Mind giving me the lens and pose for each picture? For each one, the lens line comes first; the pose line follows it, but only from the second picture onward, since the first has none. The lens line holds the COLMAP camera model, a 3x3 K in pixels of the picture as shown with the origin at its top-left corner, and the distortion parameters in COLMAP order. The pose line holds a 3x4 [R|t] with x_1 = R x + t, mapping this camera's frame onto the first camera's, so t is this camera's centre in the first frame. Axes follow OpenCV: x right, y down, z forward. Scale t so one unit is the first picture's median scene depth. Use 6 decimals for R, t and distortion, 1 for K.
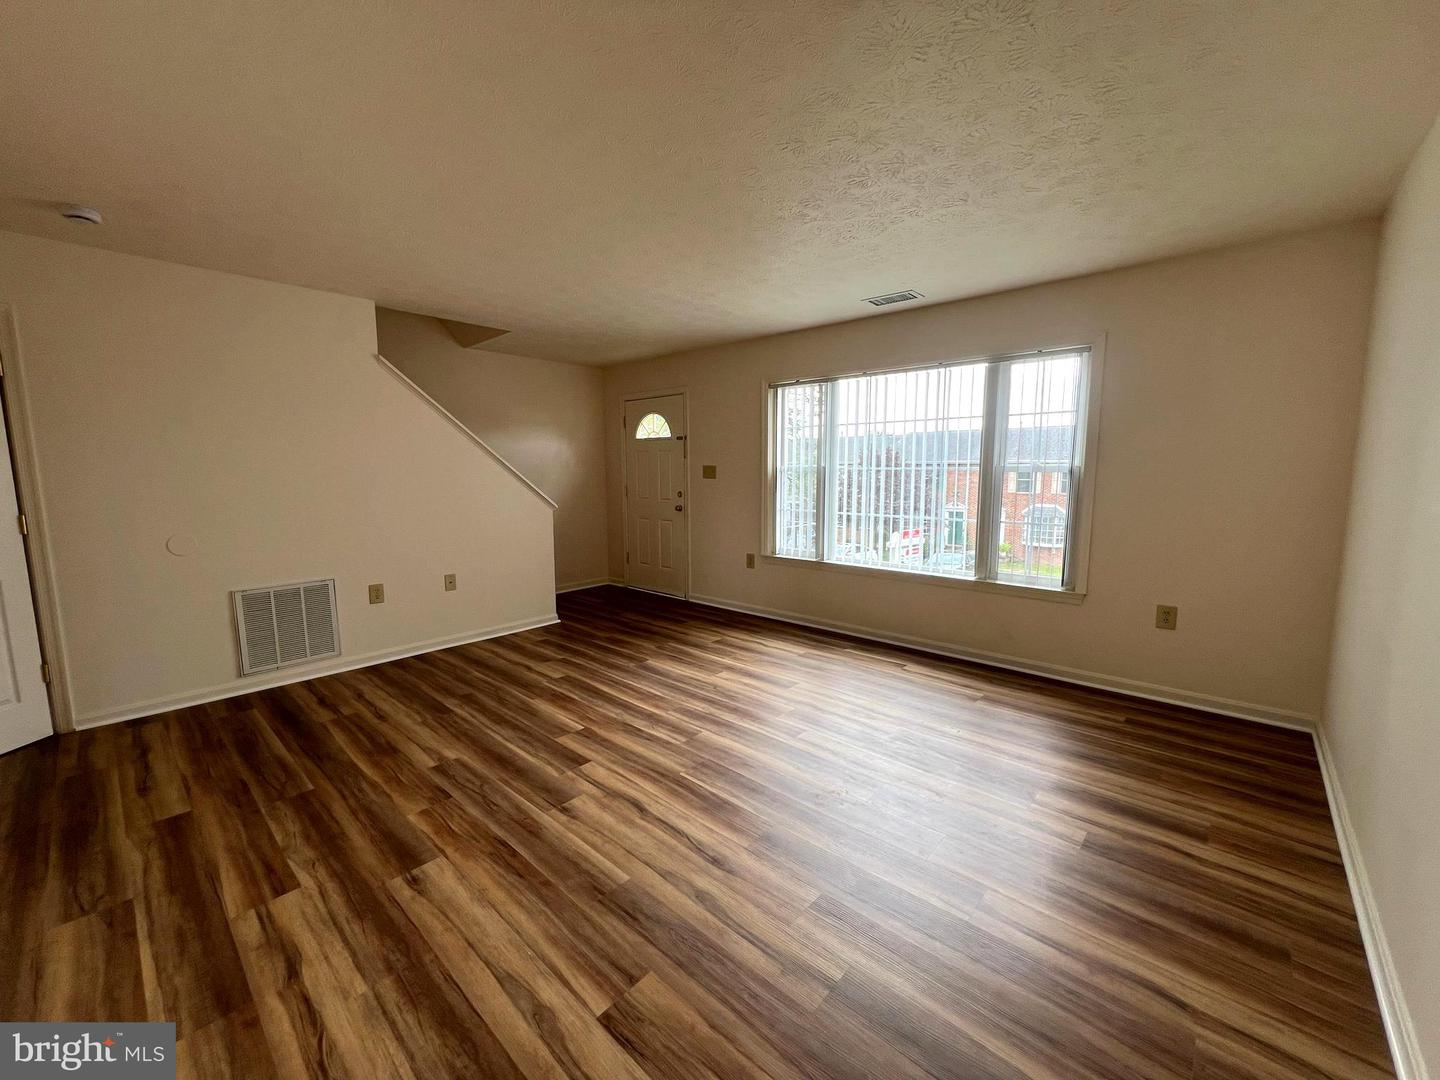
lens RADIAL K [[577.1, 0, 719.9], [0, 577.1, 542.2], [0, 0, 1]] dist [-0.000058, -0.000101]
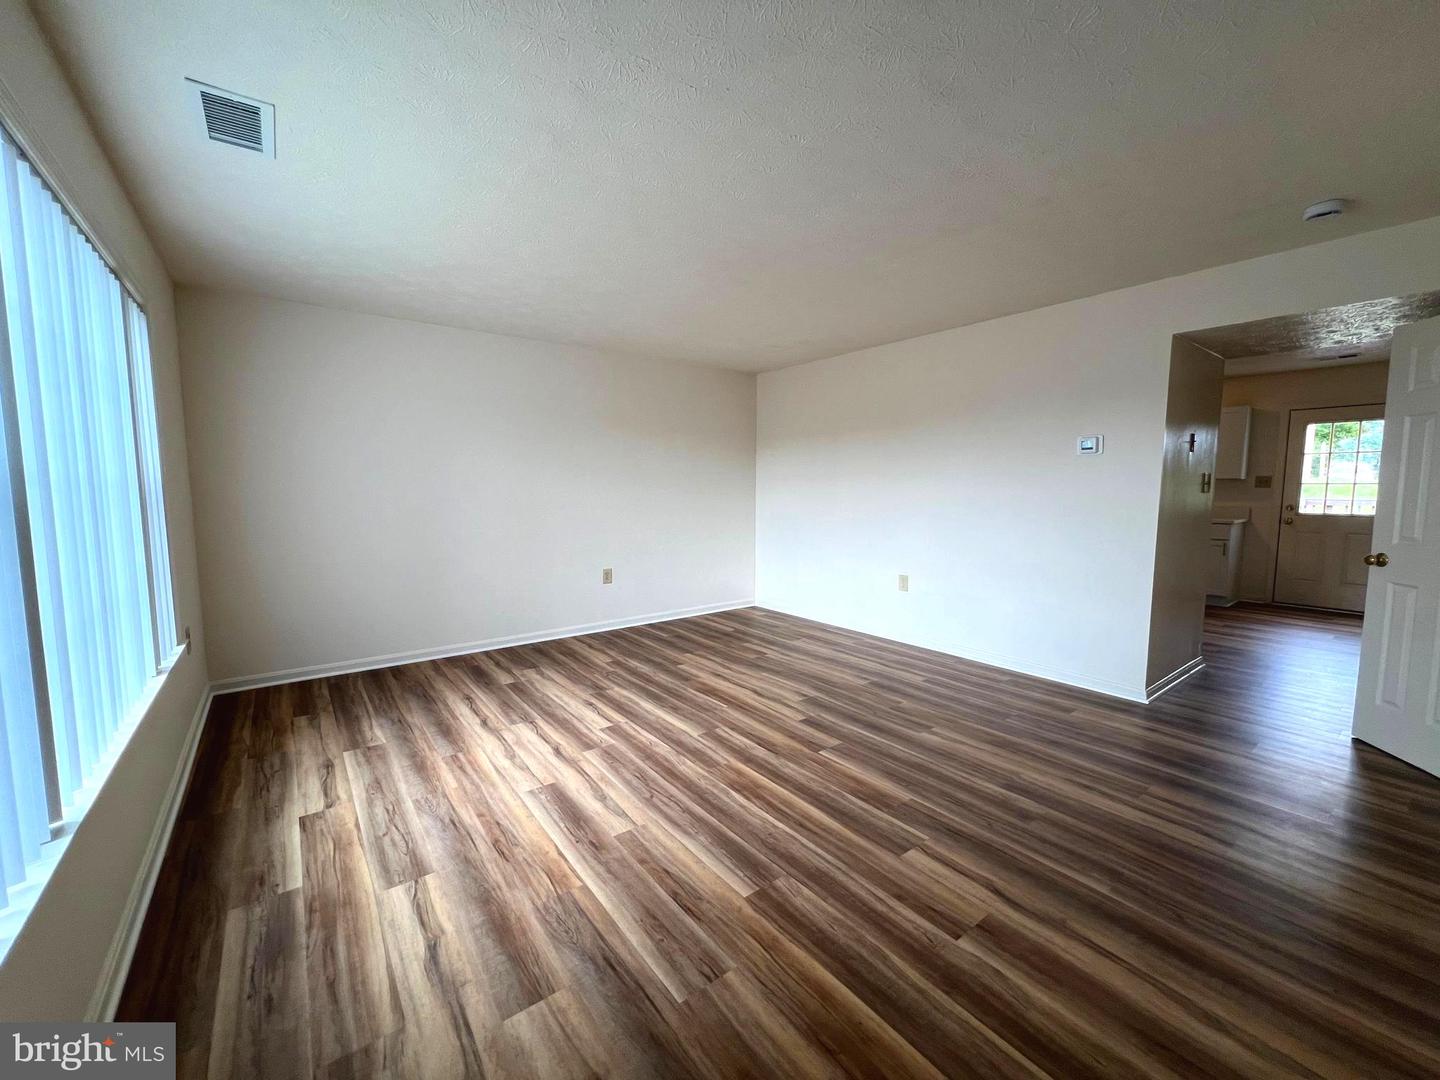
lens RADIAL K [[577.1, 0, 720.4], [0, 577.1, 539.9], [0, 0, 1]] dist [-0.000058, -0.000101]
pose [[-0.983321, -0.012159, 0.181471, -0.247212], [0.027569, 0.976269, 0.214801, -0.221546], [-0.179776, 0.216222, -0.959650, 1.874232]]
